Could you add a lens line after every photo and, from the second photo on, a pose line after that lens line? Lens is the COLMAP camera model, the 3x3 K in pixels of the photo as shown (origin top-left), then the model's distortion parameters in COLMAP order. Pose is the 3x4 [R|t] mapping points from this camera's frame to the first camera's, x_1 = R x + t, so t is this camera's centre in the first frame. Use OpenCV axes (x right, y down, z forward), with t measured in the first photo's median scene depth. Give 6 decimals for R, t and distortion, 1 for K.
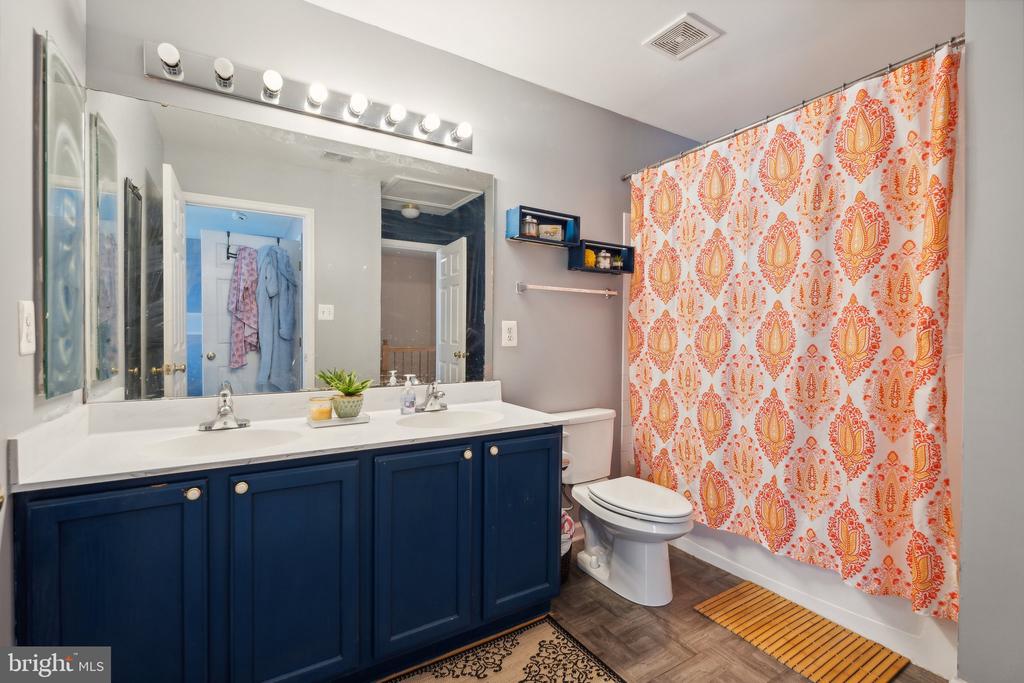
lens RADIAL K [[457.7, 0, 516.7], [0, 457.7, 338.8], [0, 0, 1]] dist [-0.005413, 0.001373]
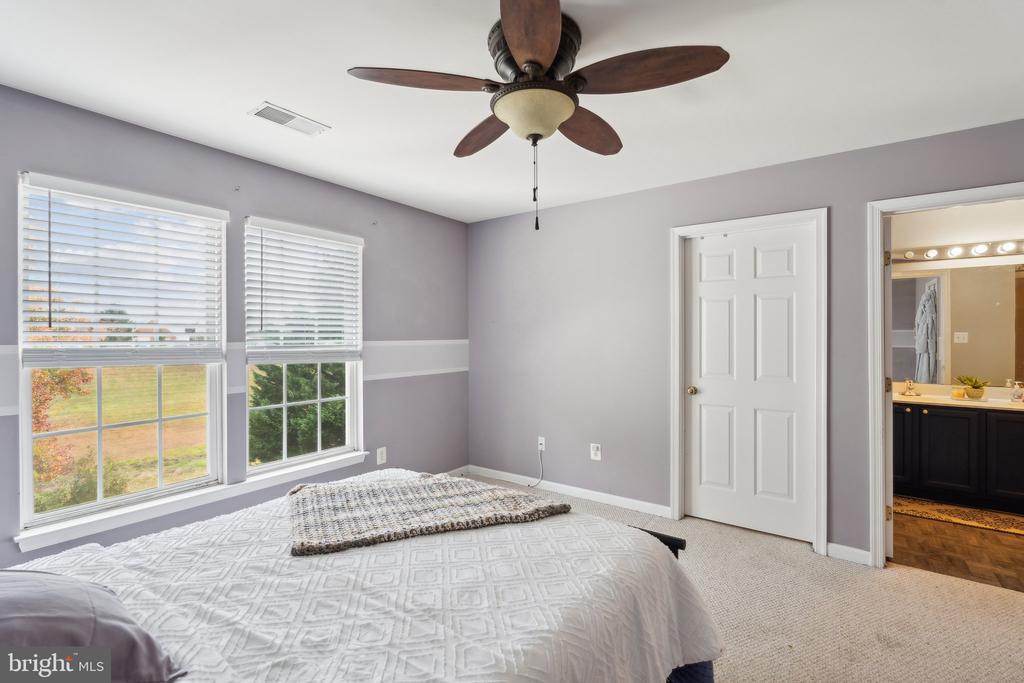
lens RADIAL K [[457.7, 0, 516.5], [0, 457.7, 338.1], [0, 0, 1]] dist [-0.005413, 0.001373]
pose [[0.393572, 0.001573, -0.919292, 0.751364], [-0.007557, 0.999970, -0.001524, -0.091001], [0.919263, 0.007547, 0.393572, -1.820331]]
